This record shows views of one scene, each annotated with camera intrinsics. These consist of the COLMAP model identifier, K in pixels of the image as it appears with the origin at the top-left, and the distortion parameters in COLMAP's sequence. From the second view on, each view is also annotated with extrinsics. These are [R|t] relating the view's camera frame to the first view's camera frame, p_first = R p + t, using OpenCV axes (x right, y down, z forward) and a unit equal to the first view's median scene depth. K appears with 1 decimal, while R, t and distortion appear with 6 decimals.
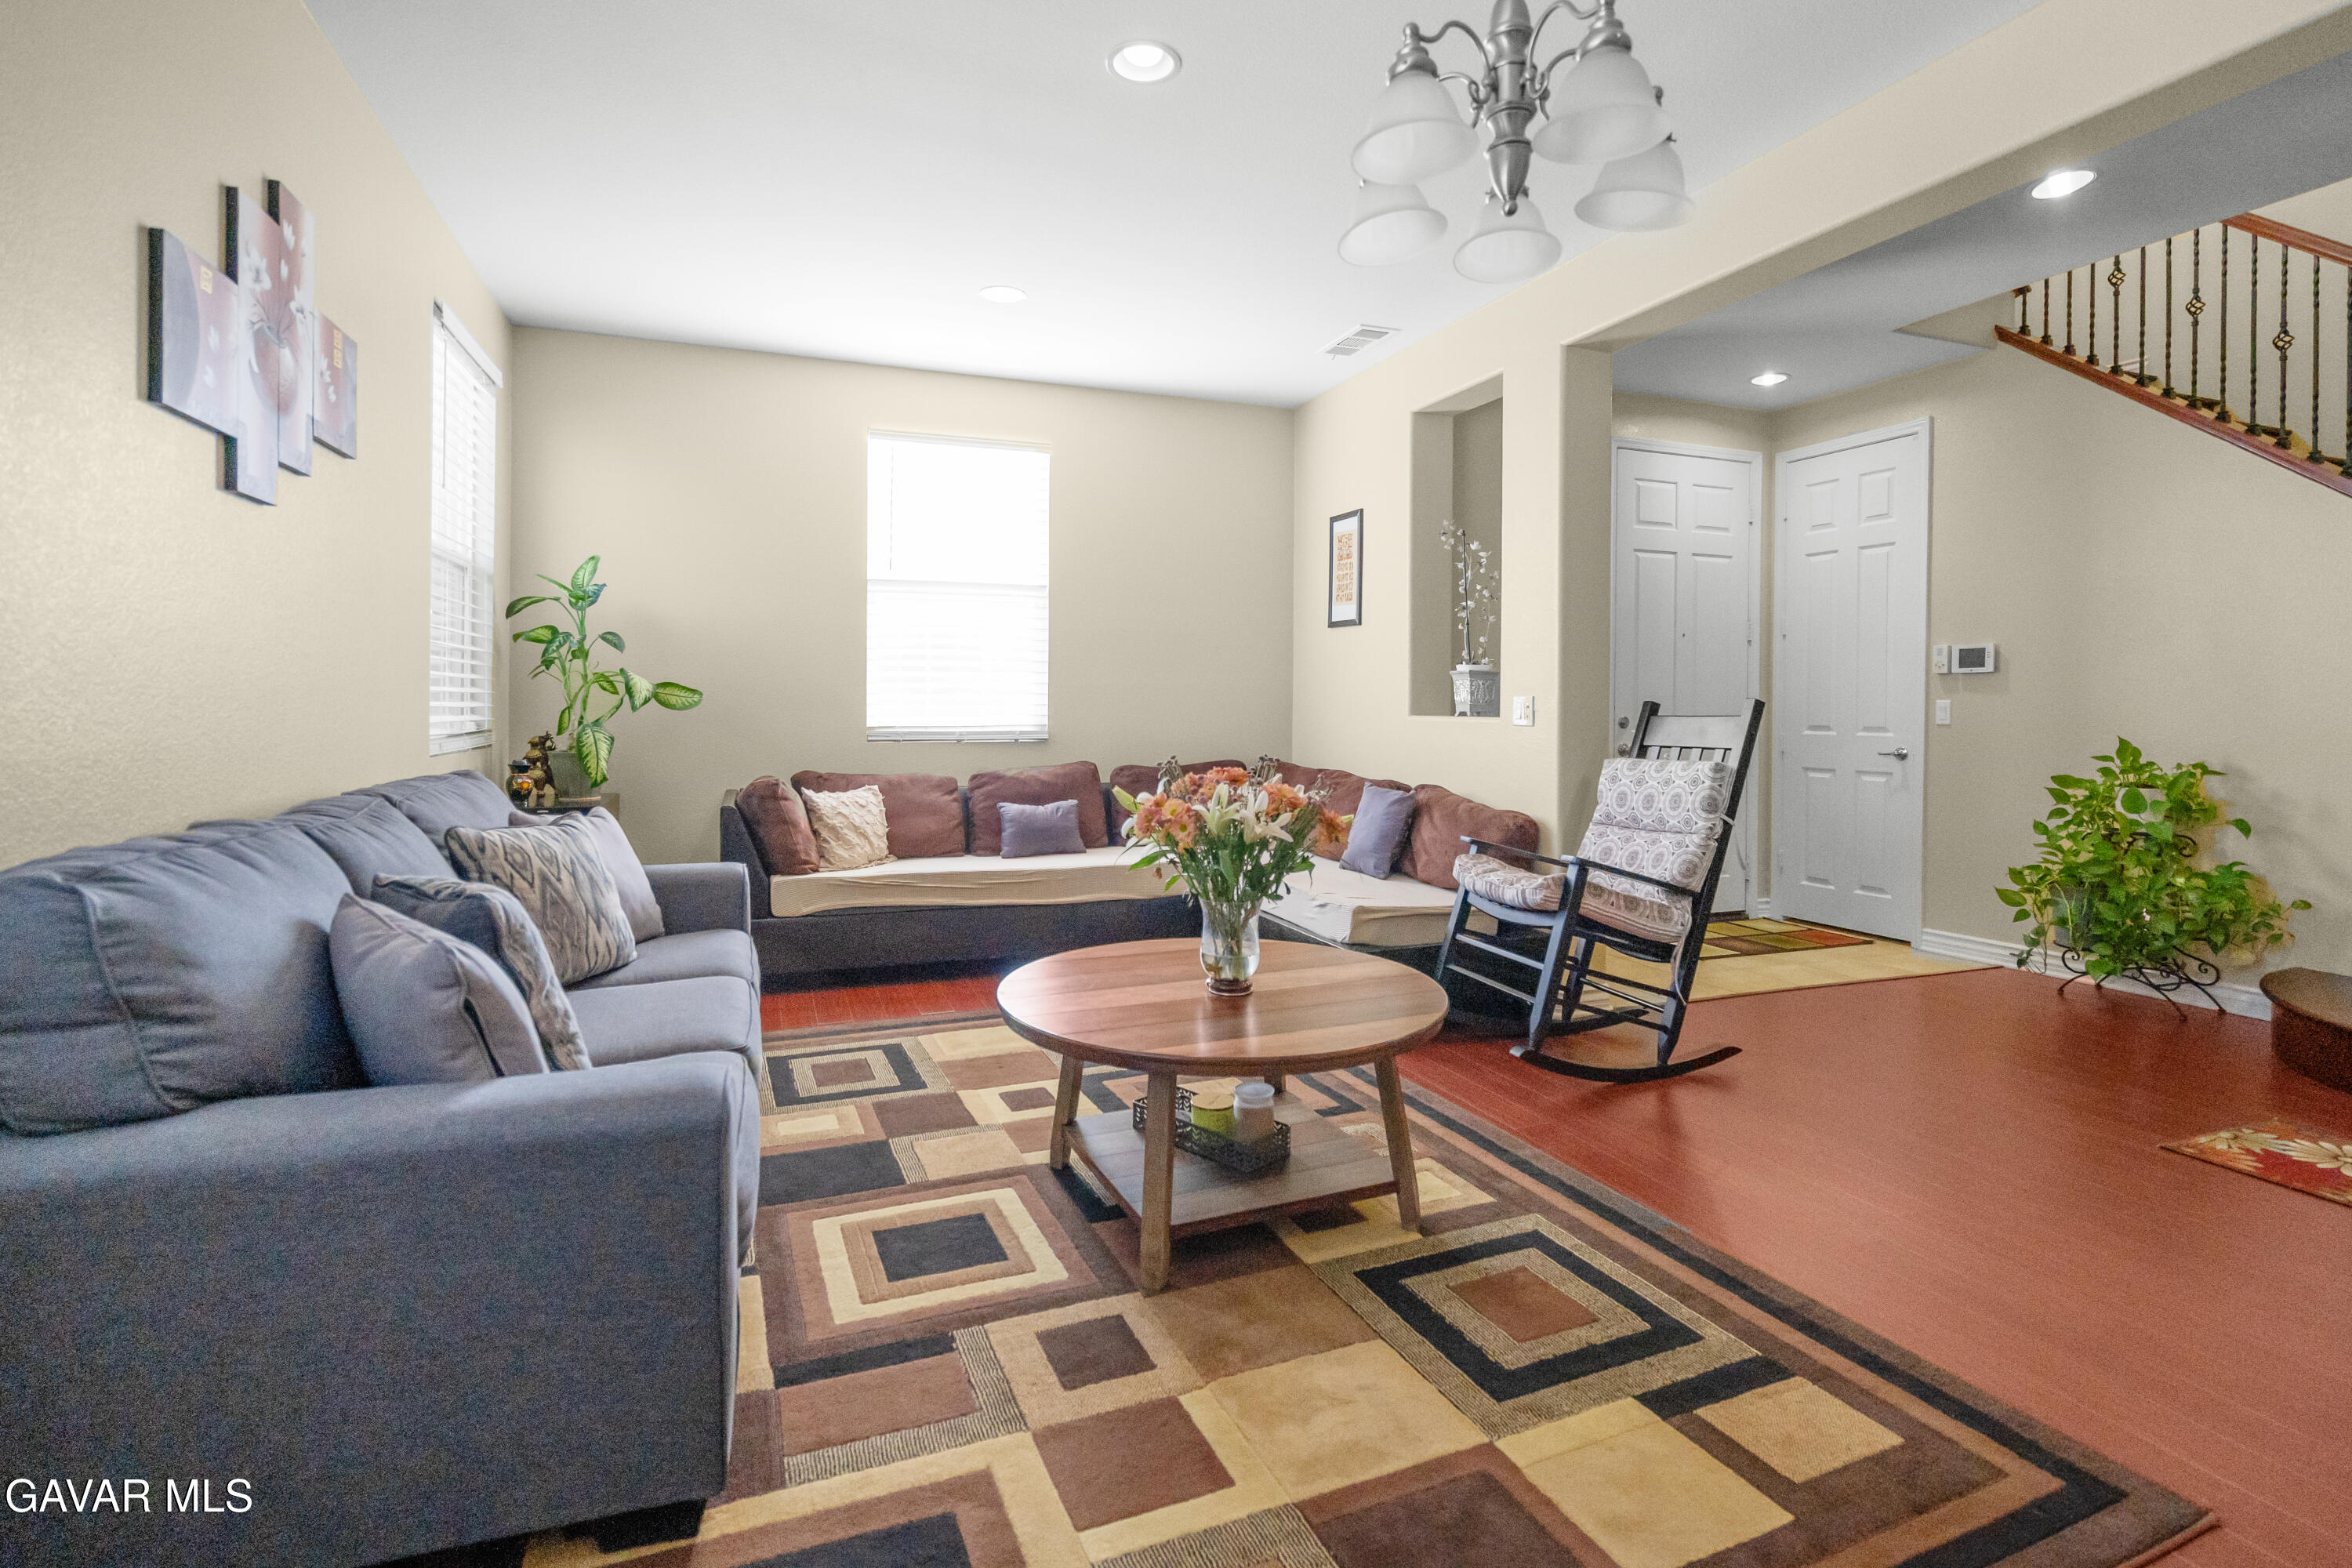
lens RADIAL K [[1088.5, 0, 1202.1], [0, 1088.5, 714.1], [0, 0, 1]] dist [-0.001860, 0.000445]
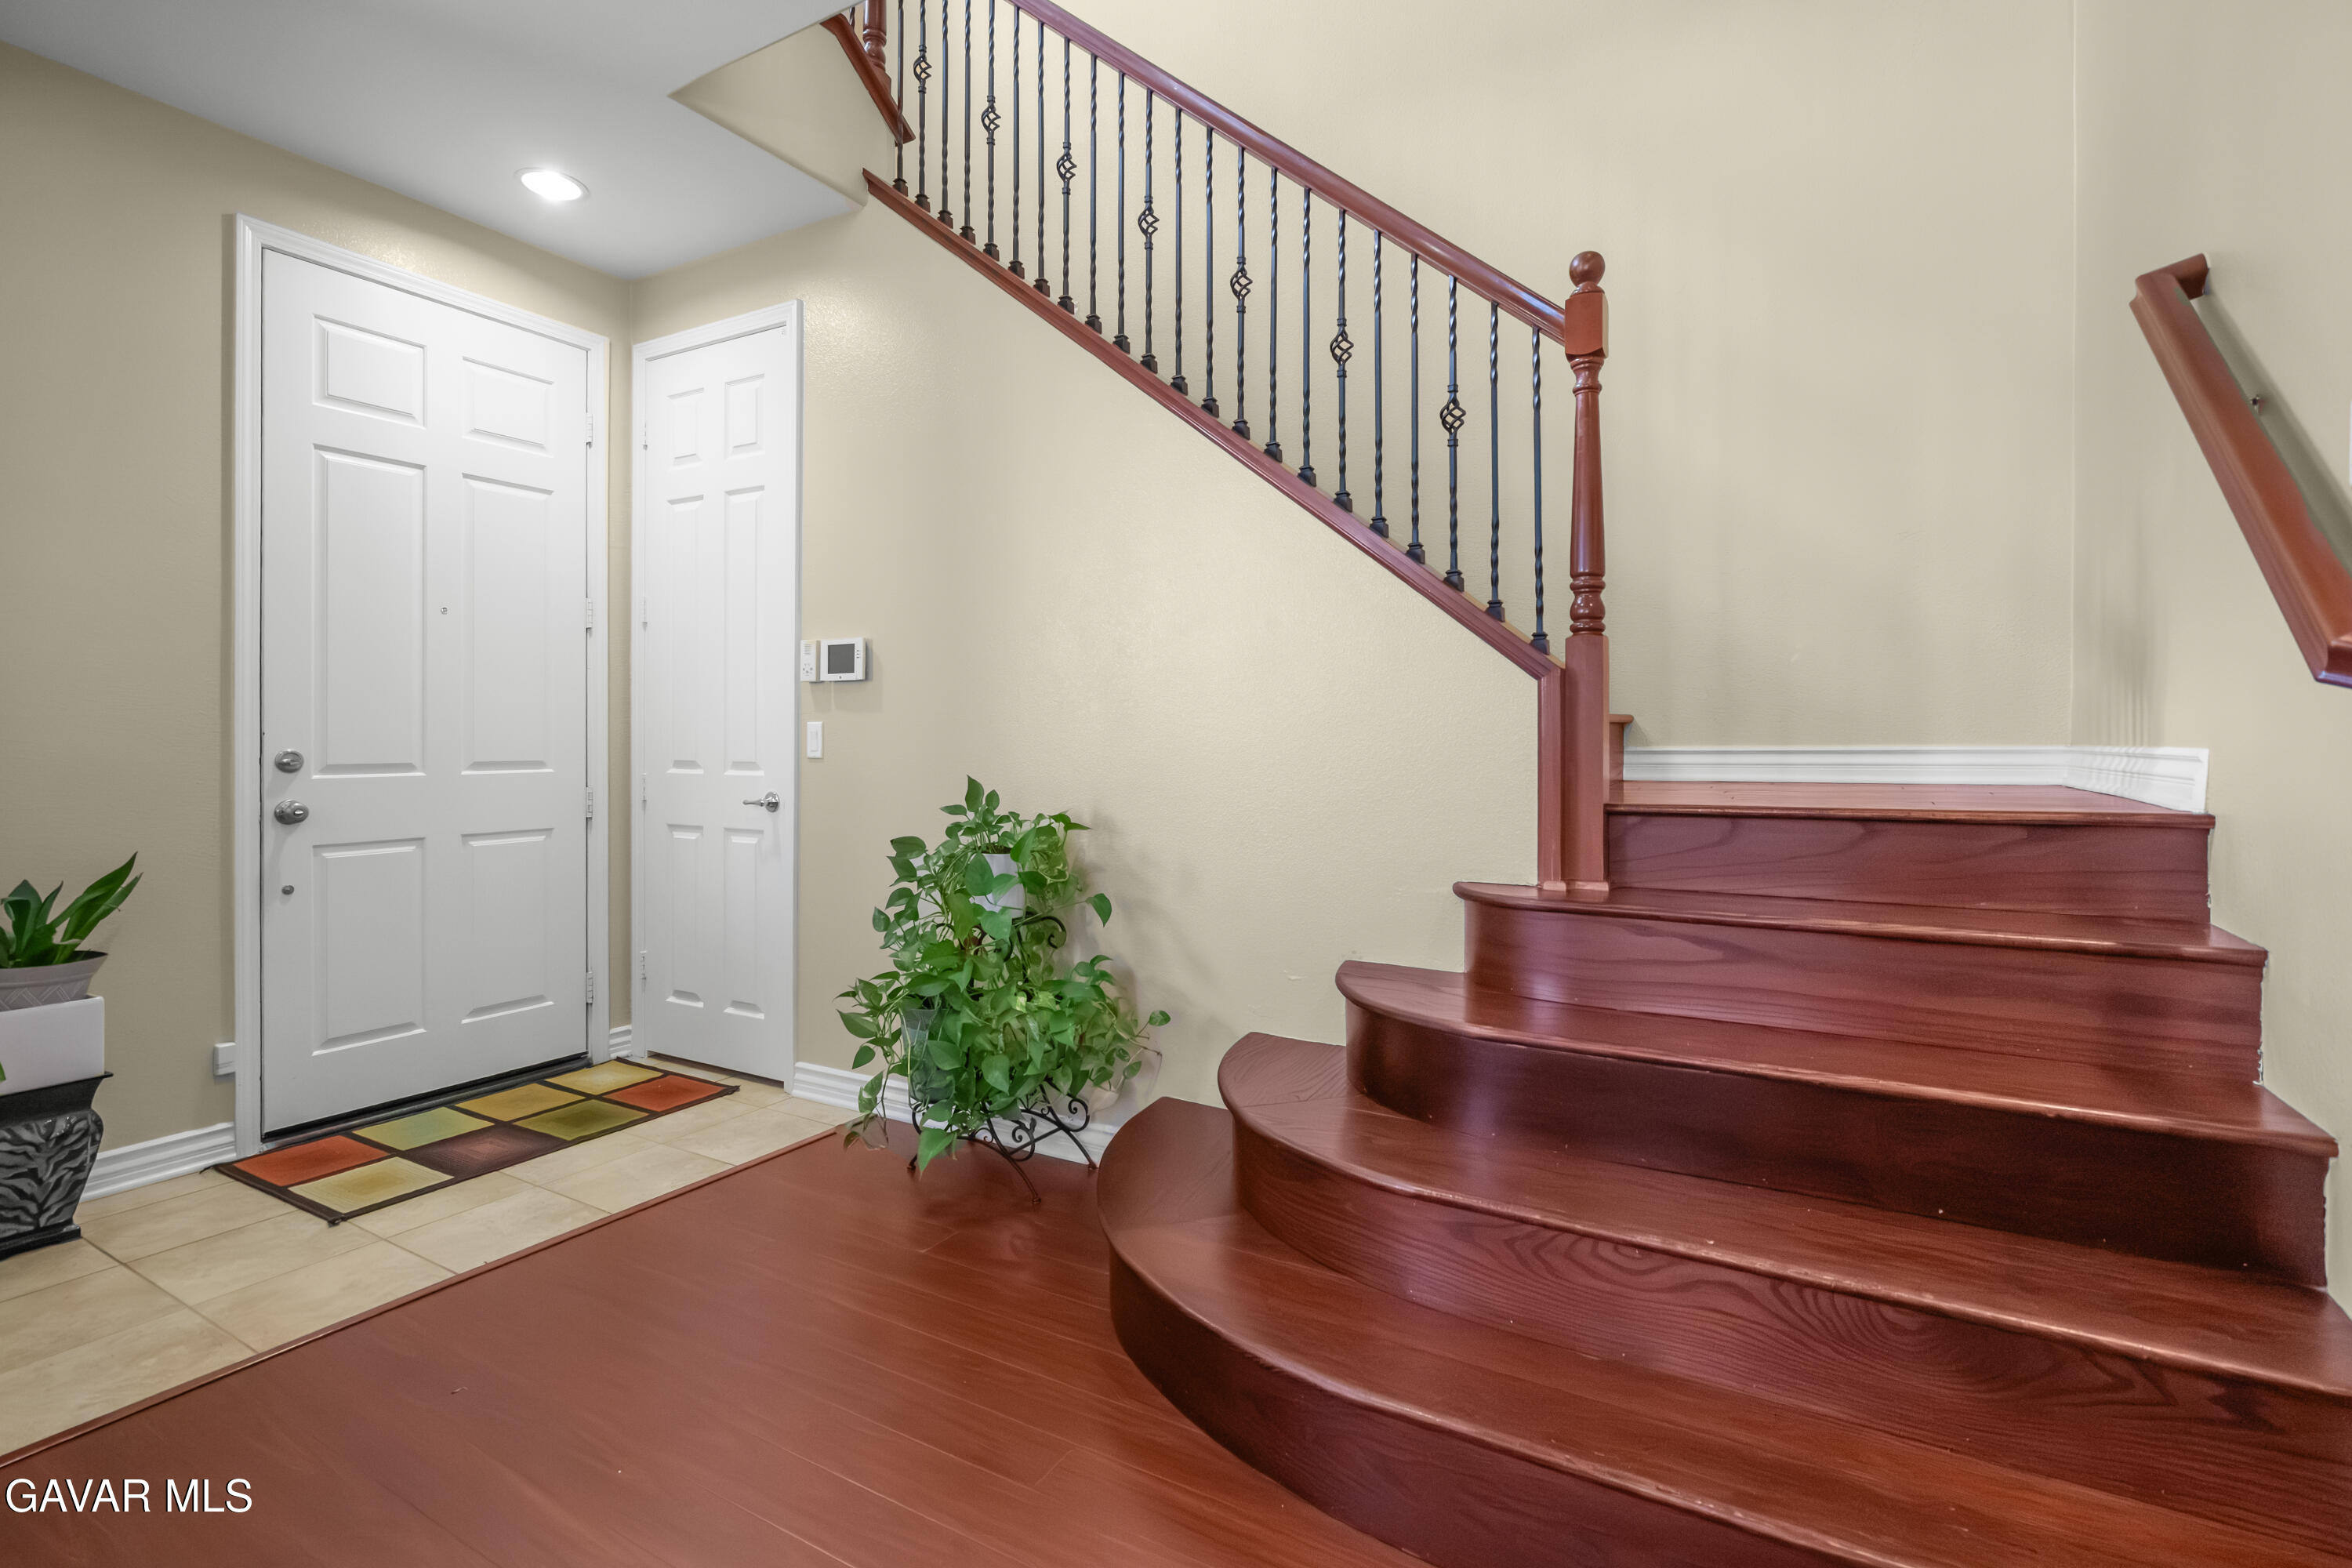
lens RADIAL K [[1088.5, 0, 1176.8], [0, 1088.5, 731.6], [0, 0, 1]] dist [-0.001860, 0.000445]
pose [[0.780820, -0.001830, 0.624753, 0.537471], [0.005536, 0.999977, -0.003990, -0.003538], [-0.624731, 0.006574, 0.780812, 0.412312]]
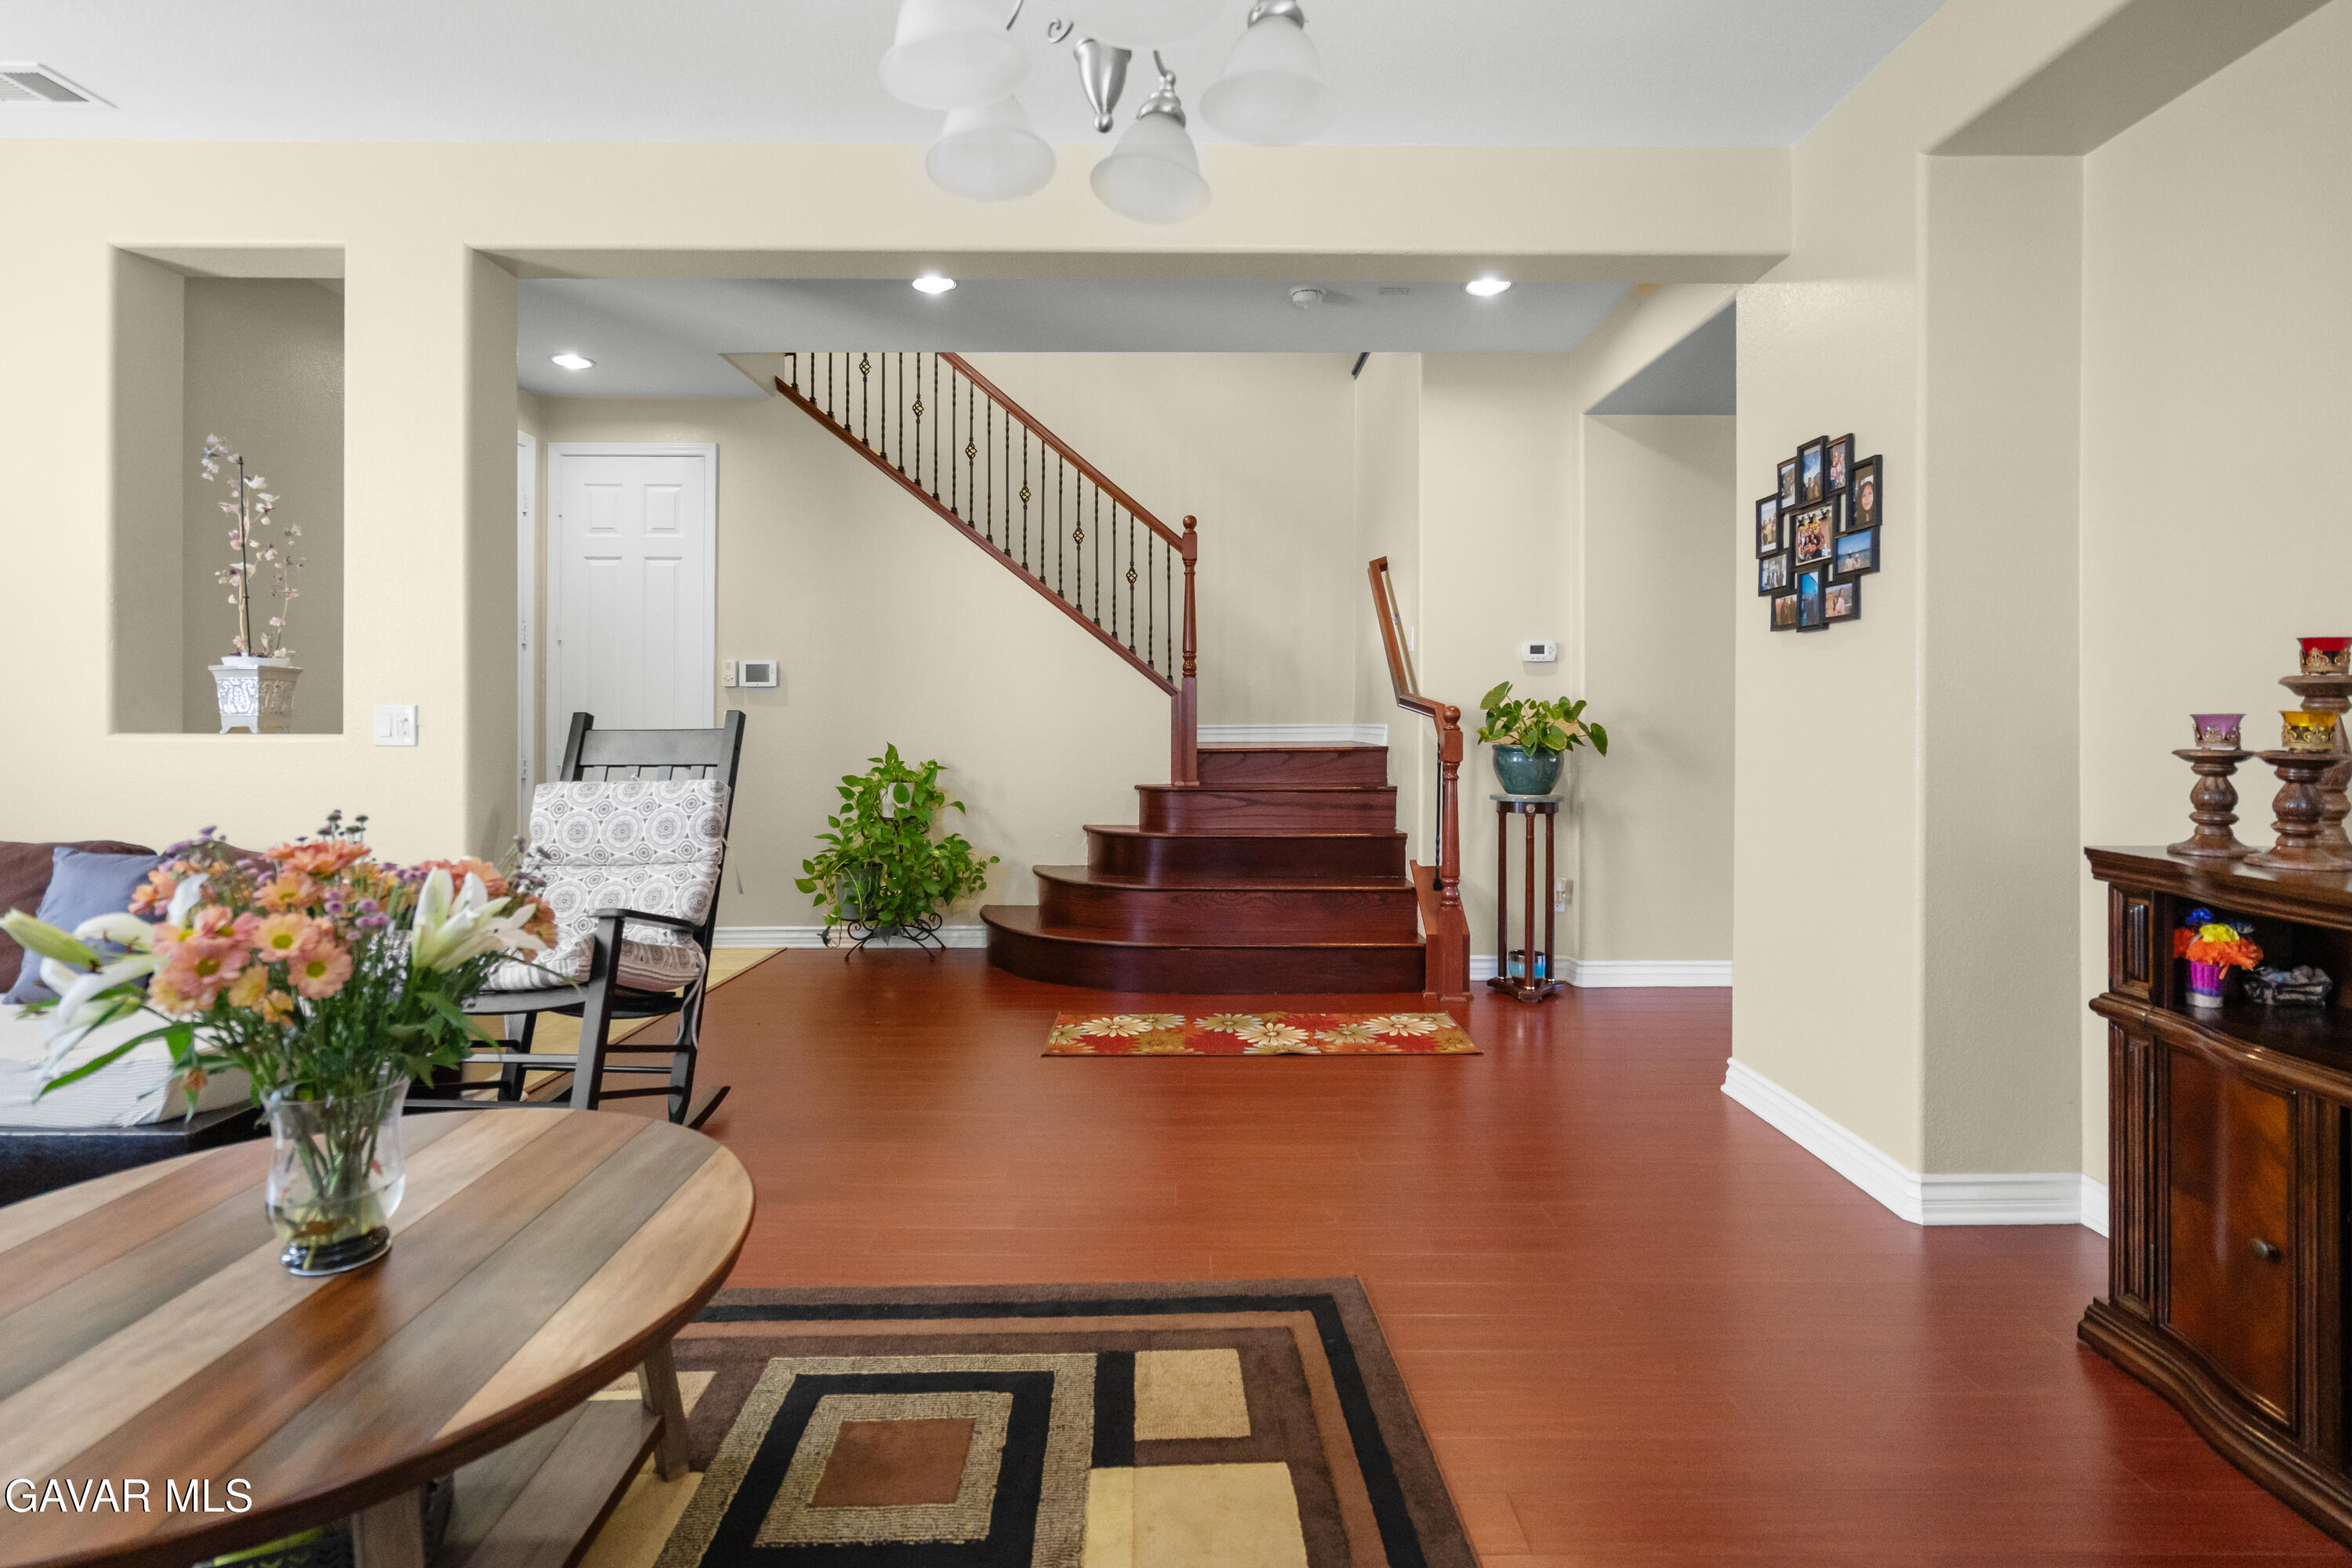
lens RADIAL K [[1088.5, 0, 1152.2], [0, 1088.5, 724.1], [0, 0, 1]] dist [-0.001860, 0.000445]
pose [[0.380913, -0.007245, 0.924583, -0.186773], [0.006194, 0.999967, 0.005283, -0.004354], [-0.924590, 0.003715, 0.380945, 0.255577]]
